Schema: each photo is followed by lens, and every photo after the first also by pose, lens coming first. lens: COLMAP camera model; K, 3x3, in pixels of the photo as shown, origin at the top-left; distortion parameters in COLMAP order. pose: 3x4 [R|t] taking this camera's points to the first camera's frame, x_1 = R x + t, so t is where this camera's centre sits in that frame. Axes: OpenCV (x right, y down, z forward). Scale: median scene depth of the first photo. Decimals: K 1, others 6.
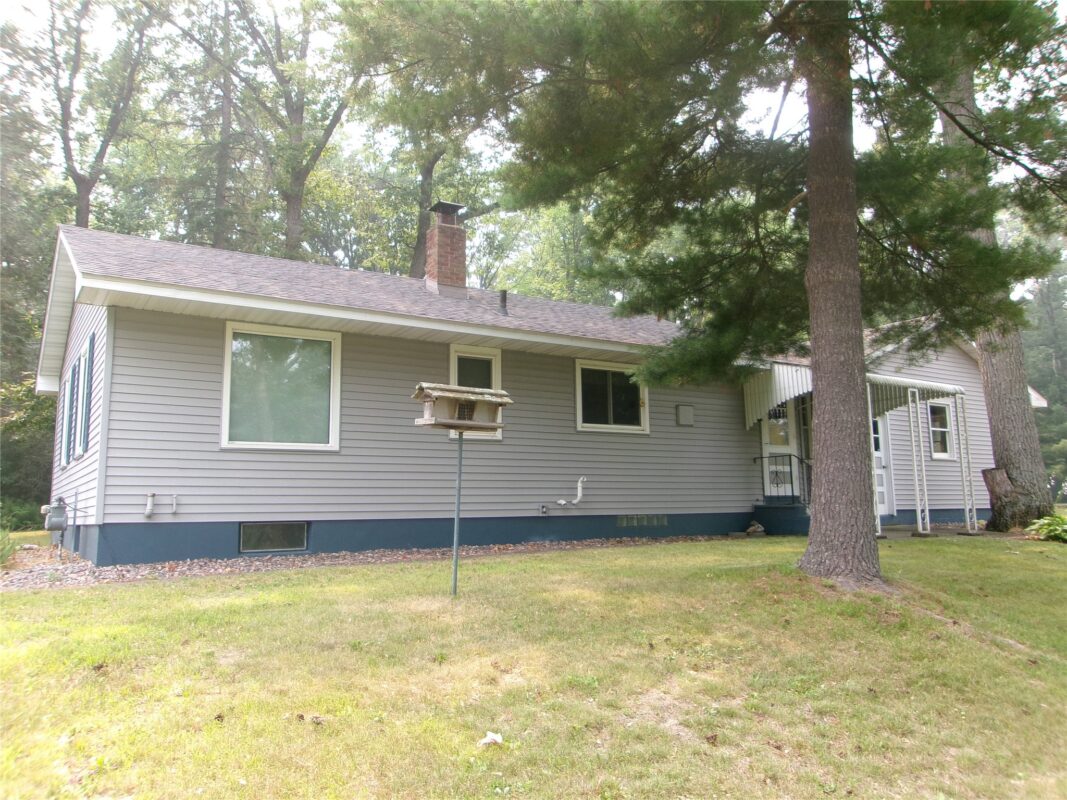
lens RADIAL K [[837.7, 0, 534.7], [0, 837.7, 393.5], [0, 0, 1]] dist [-0.017605, 0.035525]
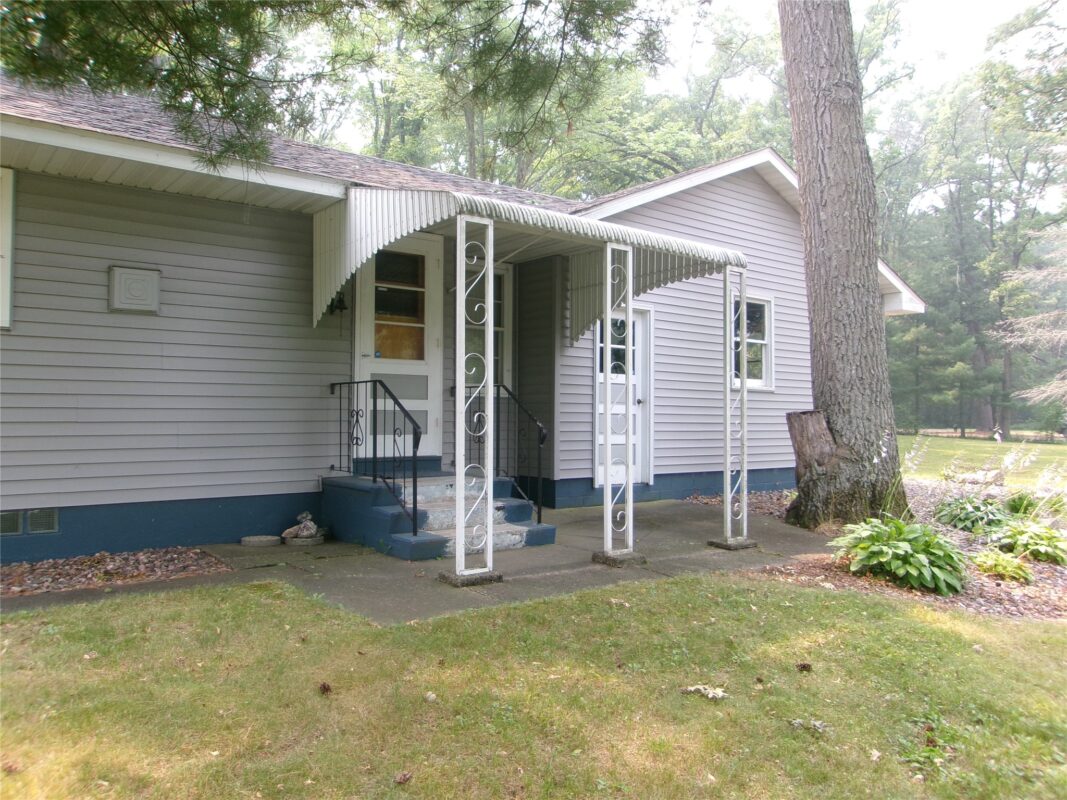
lens RADIAL K [[837.7, 0, 531.0], [0, 837.7, 407.1], [0, 0, 1]] dist [-0.017605, 0.035525]
pose [[0.996205, 0.019651, 0.084787, 0.331215], [-0.029865, 0.992211, 0.120932, 0.026214], [-0.081750, -0.123006, 0.989033, 0.483086]]
